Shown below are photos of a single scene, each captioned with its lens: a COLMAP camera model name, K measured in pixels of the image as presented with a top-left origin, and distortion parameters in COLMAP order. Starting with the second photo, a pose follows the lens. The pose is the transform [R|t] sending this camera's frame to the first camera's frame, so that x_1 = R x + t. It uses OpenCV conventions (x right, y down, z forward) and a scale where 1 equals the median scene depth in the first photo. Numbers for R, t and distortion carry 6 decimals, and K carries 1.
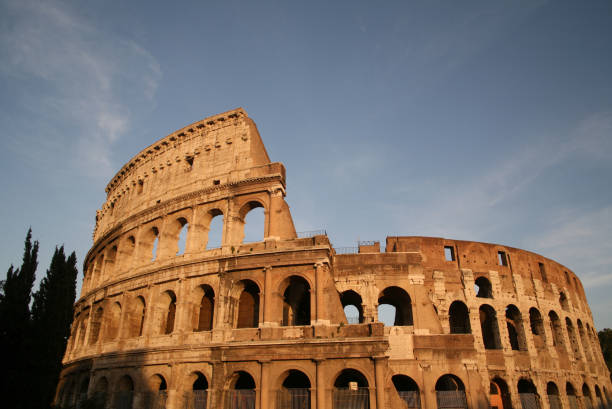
lens RADIAL K [[442.7, 0, 306.0], [0, 442.7, 204.5], [0, 0, 1]] dist [-0.168653, 0.140212]
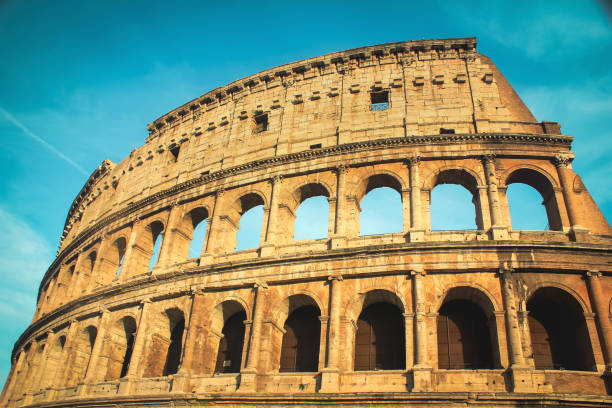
lens RADIAL K [[476.1, 0, 319.5], [0, 476.1, 226.9], [0, 0, 1]] dist [-0.117109, 0.077446]
pose [[0.953908, 0.193557, 0.229338, -0.509928], [-0.179342, 0.980406, -0.081491, 0.170910], [-0.240617, 0.036605, 0.969930, 0.405554]]
